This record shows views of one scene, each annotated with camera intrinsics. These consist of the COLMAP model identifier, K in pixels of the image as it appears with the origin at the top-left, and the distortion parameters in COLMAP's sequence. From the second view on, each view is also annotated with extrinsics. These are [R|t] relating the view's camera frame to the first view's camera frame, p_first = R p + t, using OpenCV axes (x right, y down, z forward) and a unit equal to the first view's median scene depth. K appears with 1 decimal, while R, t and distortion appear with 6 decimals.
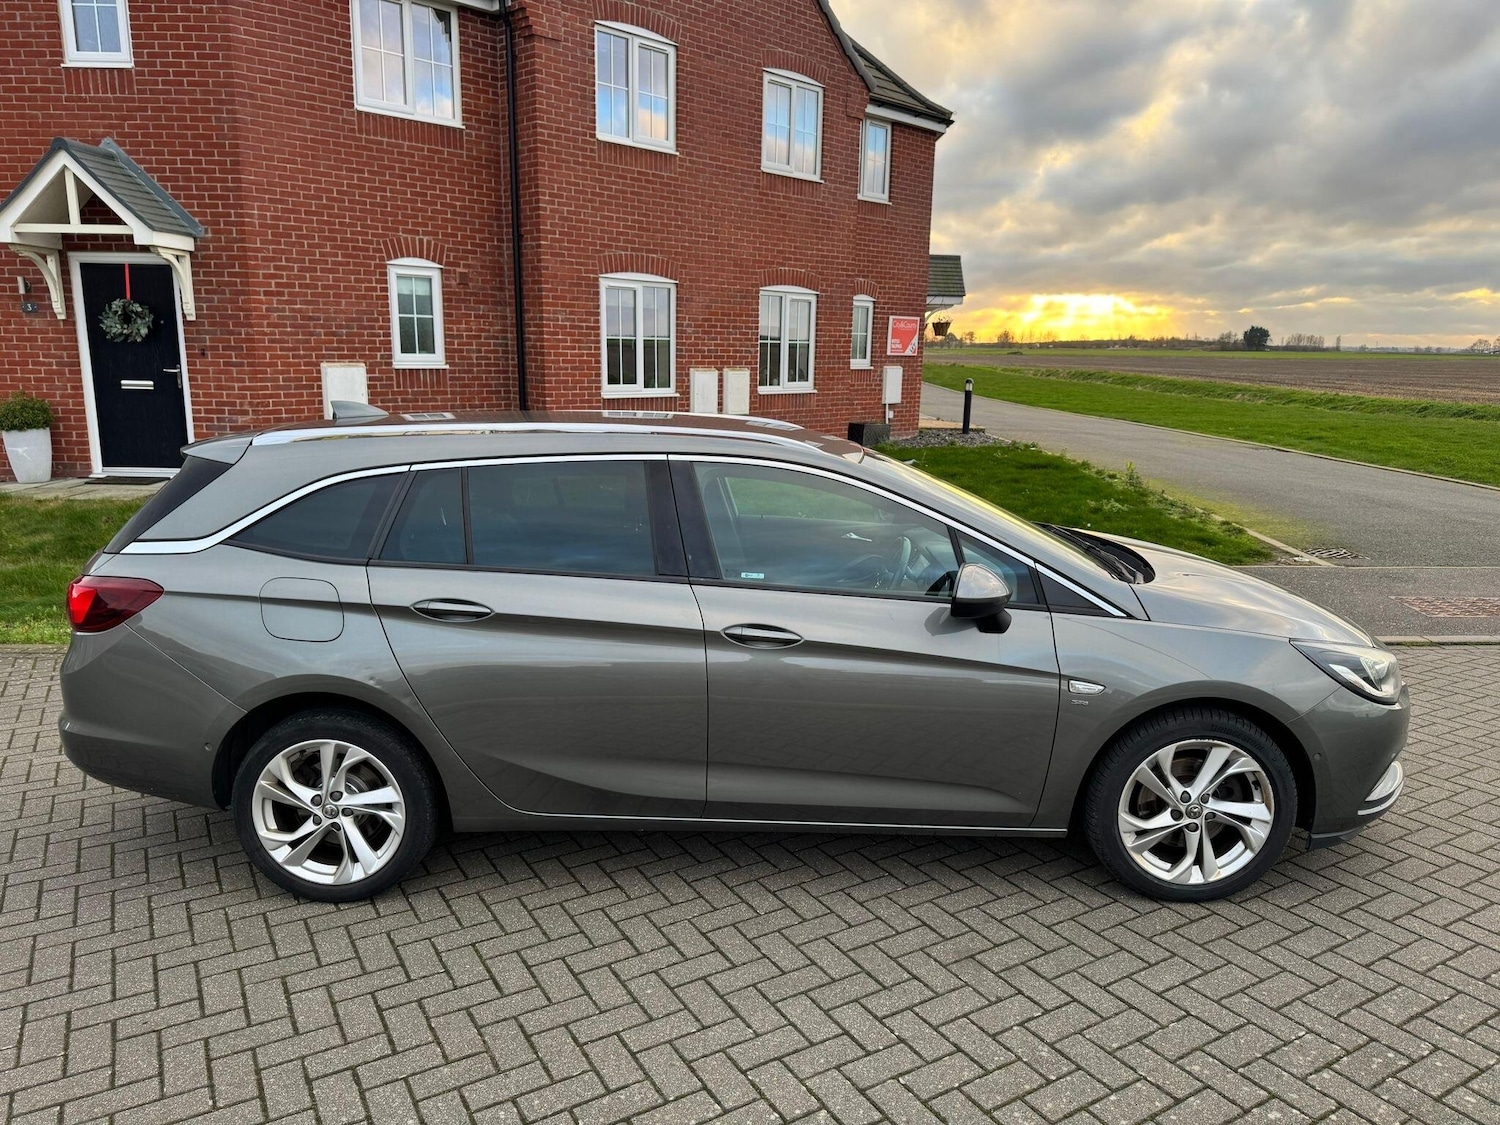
lens RADIAL K [[1029.8, 0, 746.2], [0, 1029.8, 623.6], [0, 0, 1]] dist [0.060152, -0.128005]
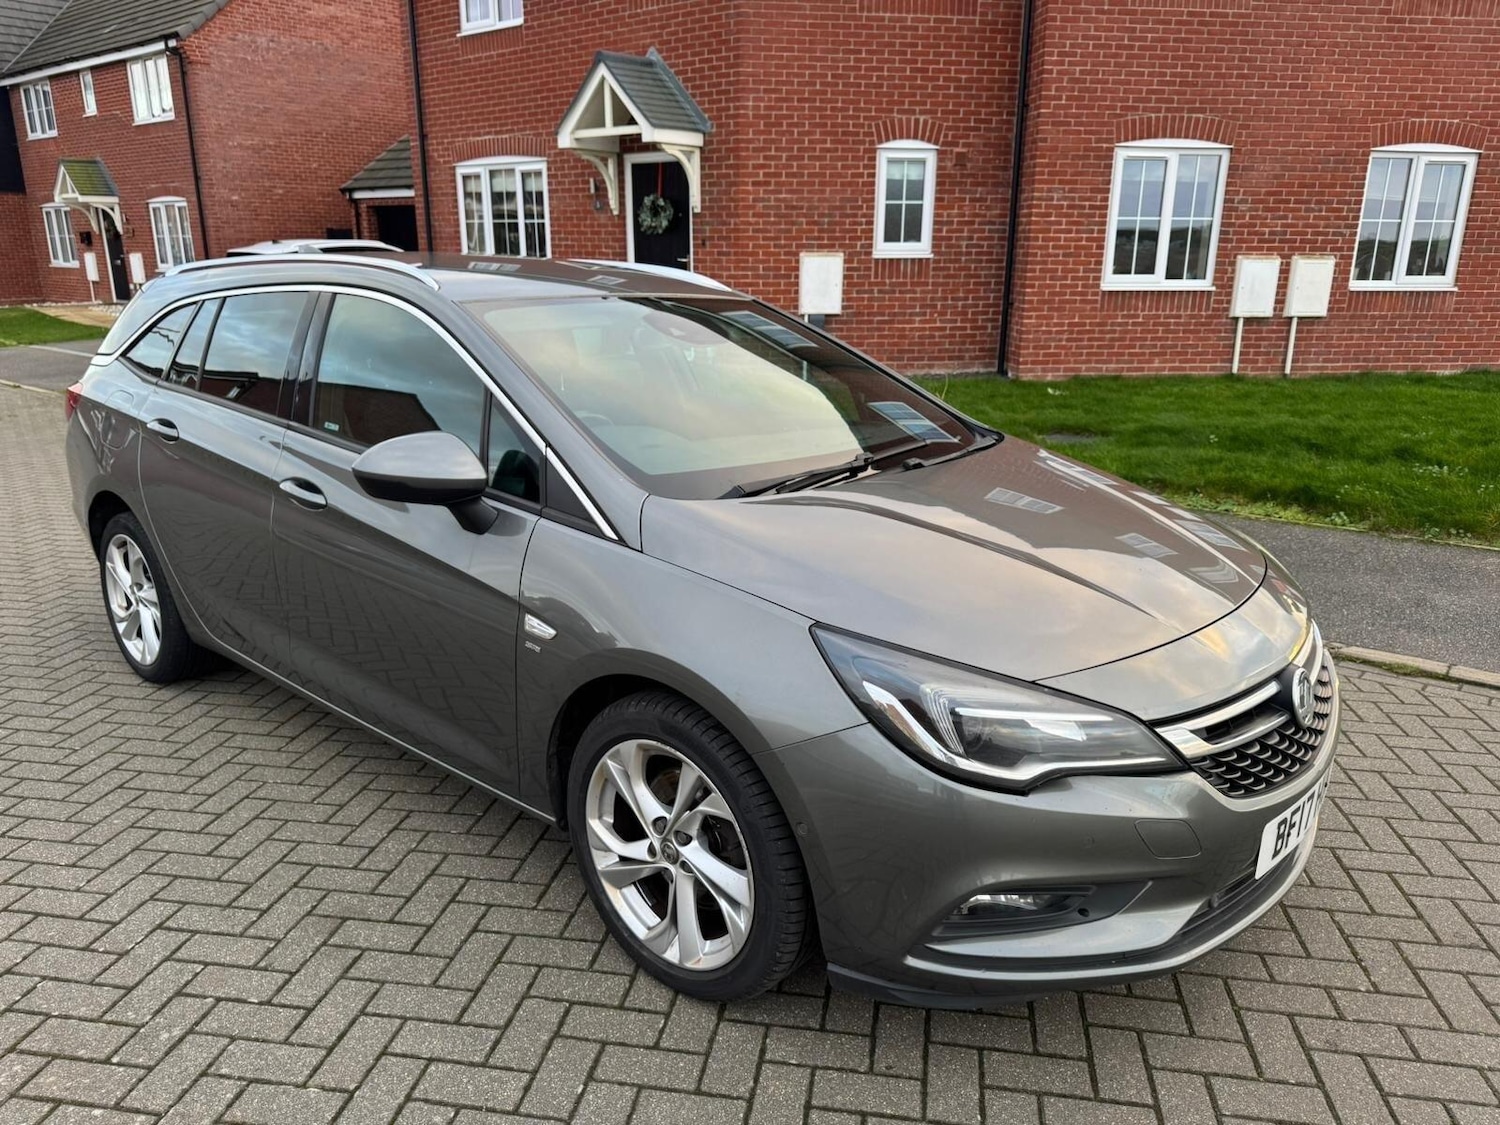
lens RADIAL K [[1075.2, 0, 749.6], [0, 1075.2, 589.9], [0, 0, 1]] dist [-0.005074, 0.000026]
pose [[0.782812, 0.170777, -0.598365, 0.222384], [-0.147506, 0.985122, 0.088184, -0.011328], [0.604523, 0.019232, 0.796356, 0.134123]]
